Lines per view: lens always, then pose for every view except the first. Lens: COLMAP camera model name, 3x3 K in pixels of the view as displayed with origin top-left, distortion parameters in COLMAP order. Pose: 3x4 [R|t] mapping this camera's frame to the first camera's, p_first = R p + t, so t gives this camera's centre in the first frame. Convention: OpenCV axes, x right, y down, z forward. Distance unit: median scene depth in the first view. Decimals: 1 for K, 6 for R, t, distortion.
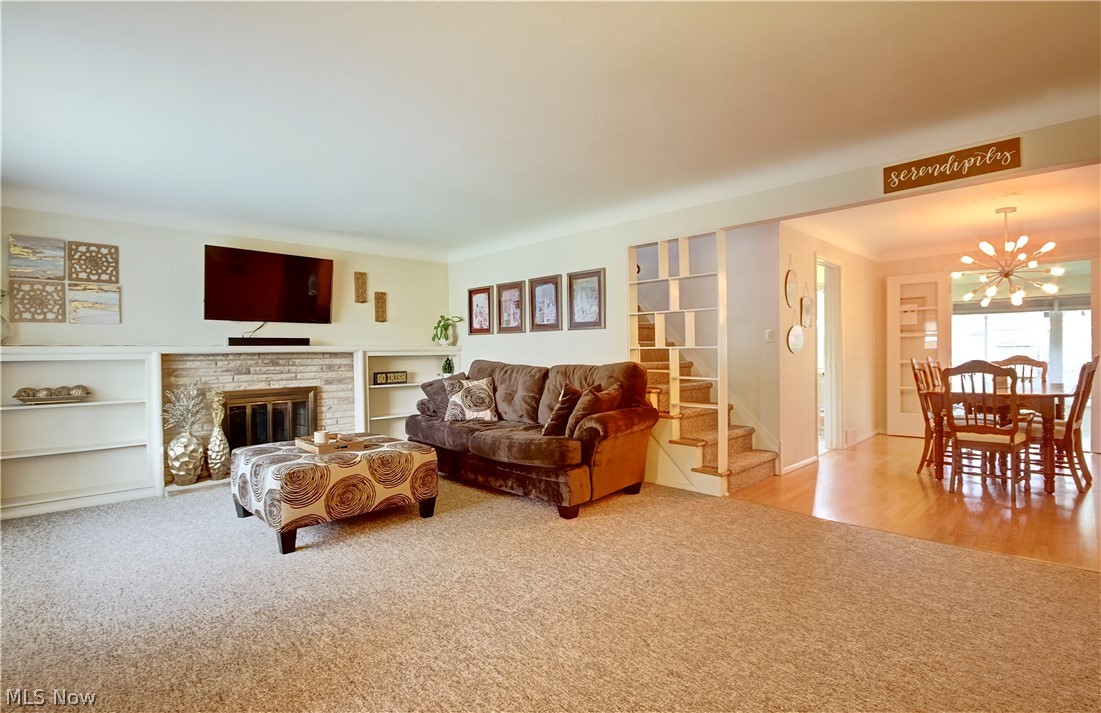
lens RADIAL K [[523.5, 0, 545.0], [0, 523.5, 361.8], [0, 0, 1]] dist [-0.000765, 0.000382]
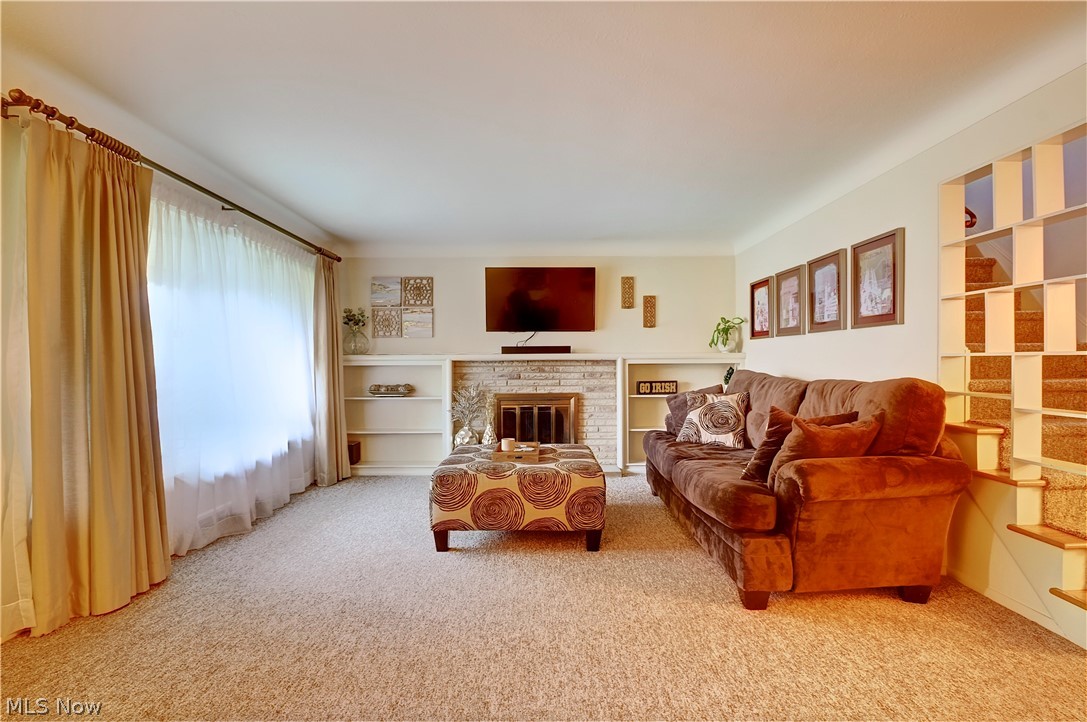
lens RADIAL K [[510.5, 0, 542.0], [0, 510.5, 372.6], [0, 0, 1]] dist [-0.002640, 0.000193]
pose [[0.720657, 0.020790, -0.692980, 0.249634], [-0.014972, 0.999784, 0.014425, -0.007956], [0.693130, -0.000020, 0.720813, 0.280569]]
